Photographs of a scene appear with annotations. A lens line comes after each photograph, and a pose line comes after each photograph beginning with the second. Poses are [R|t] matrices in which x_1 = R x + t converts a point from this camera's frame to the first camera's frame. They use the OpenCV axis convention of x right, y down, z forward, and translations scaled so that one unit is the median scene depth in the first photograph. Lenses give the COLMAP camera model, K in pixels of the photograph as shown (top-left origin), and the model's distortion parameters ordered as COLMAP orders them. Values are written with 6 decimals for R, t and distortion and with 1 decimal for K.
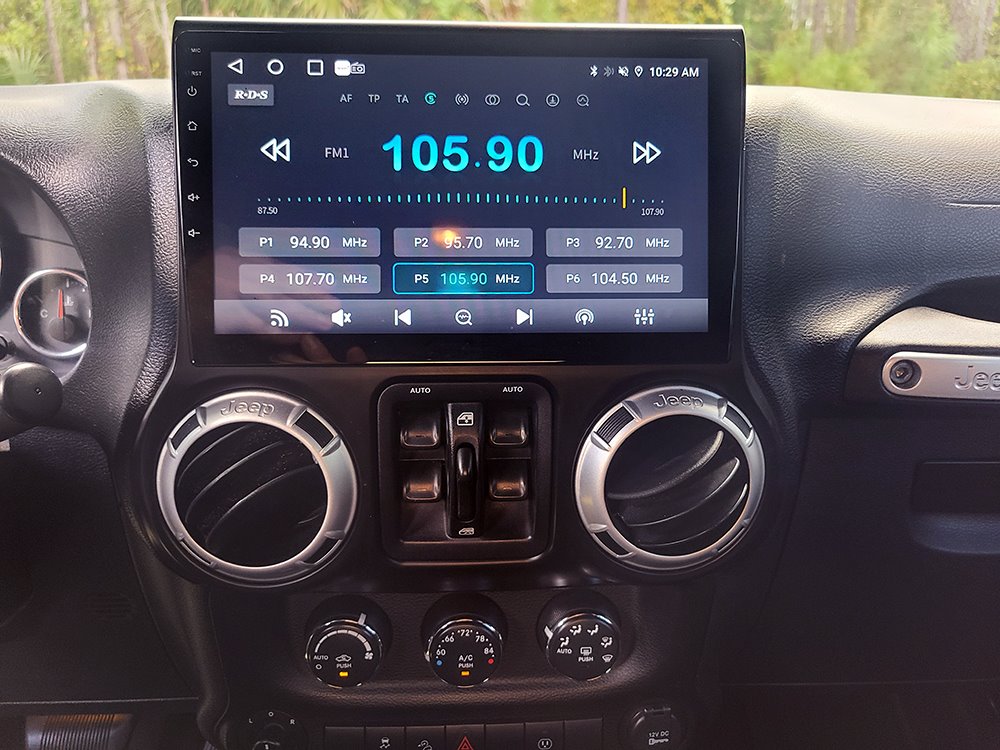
lens RADIAL K [[764.3, 0, 494.6], [0, 764.3, 368.8], [0, 0, 1]] dist [0.034539, -0.003378]
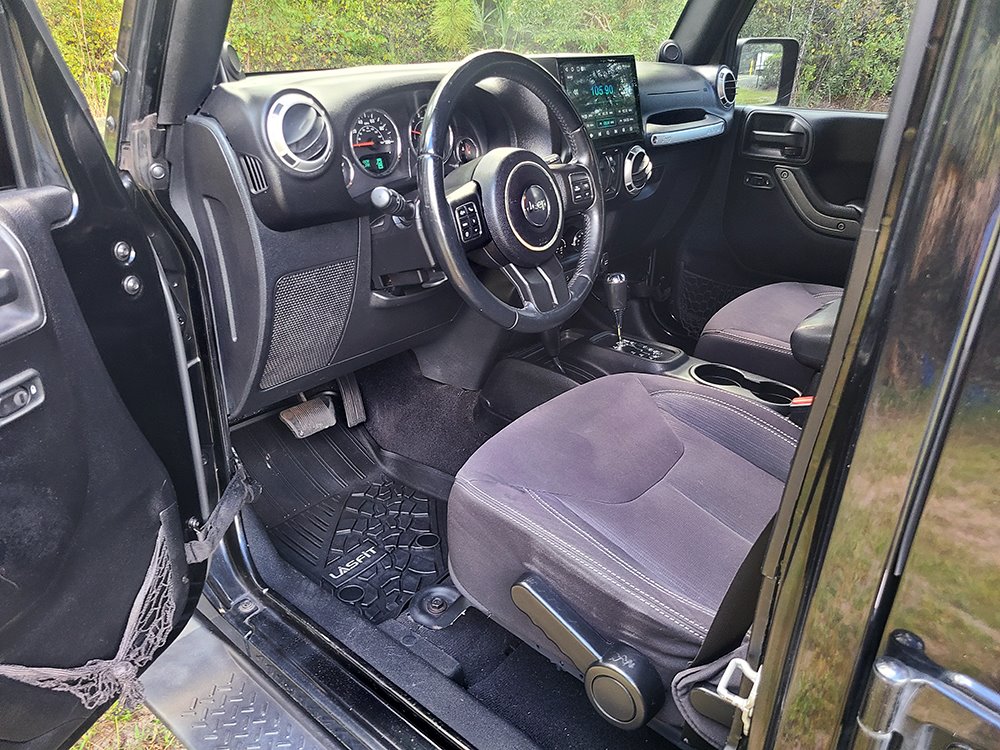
lens RADIAL K [[764.3, 0, 494.6], [0, 764.3, 368.8], [0, 0, 1]] dist [0.034539, -0.003378]
pose [[0.673450, -0.294693, 0.677954, -3.503808], [0.181407, 0.954943, 0.234892, 0.061001], [-0.716629, -0.035202, 0.696566, -1.407301]]
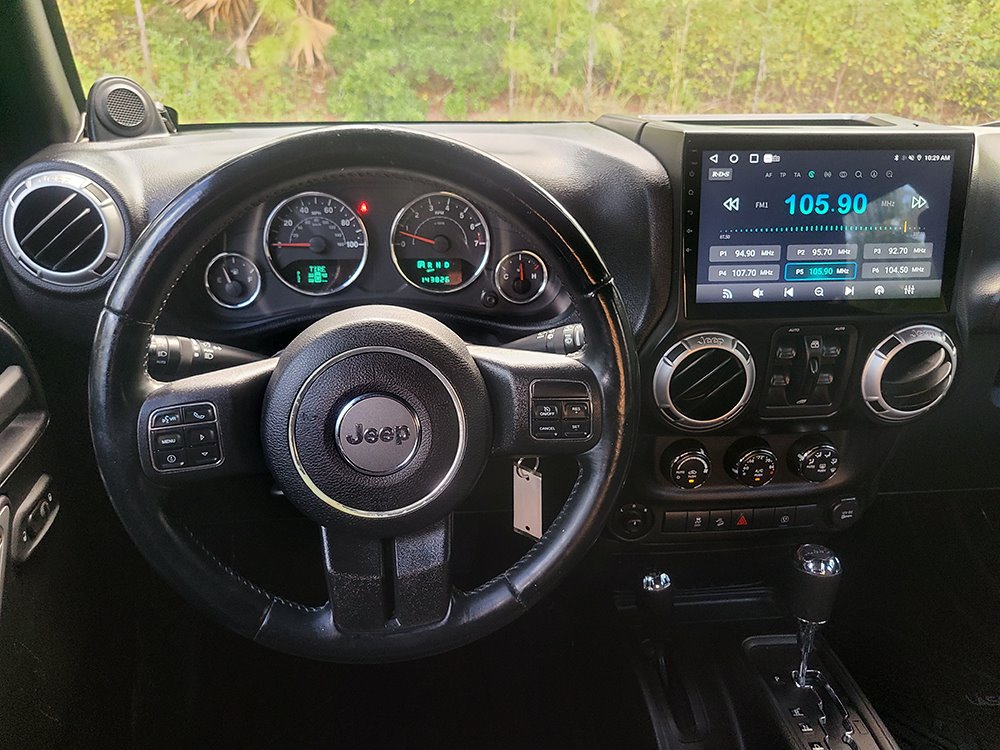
lens RADIAL K [[771.9, 0, 498.1], [0, 771.9, 387.0], [0, 0, 1]] dist [0.026446, -0.005658]
pose [[0.997691, -0.015775, 0.066052, -0.969298], [0.003538, 0.983398, 0.181425, -0.186884], [-0.067818, -0.180772, 0.981184, -0.888816]]
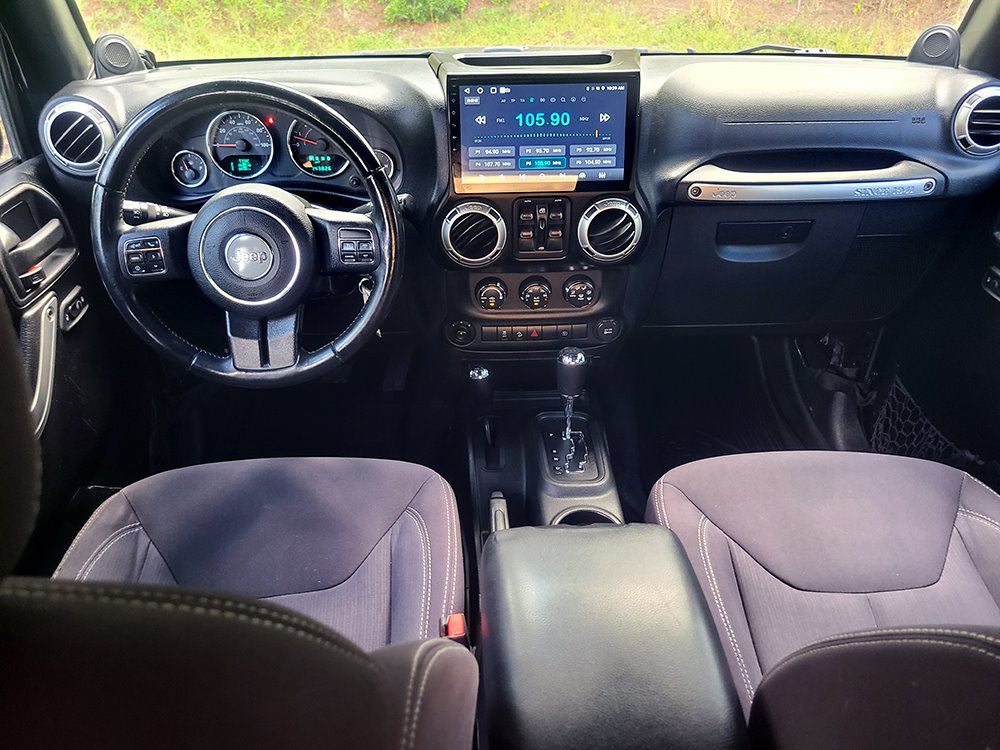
lens RADIAL K [[764.3, 0, 494.6], [0, 764.3, 368.8], [0, 0, 1]] dist [0.034539, -0.003378]
pose [[0.999864, -0.004917, -0.015773, -0.184007], [0.009350, 0.955508, 0.294818, -0.233997], [0.013622, -0.294926, 0.955423, -2.113540]]
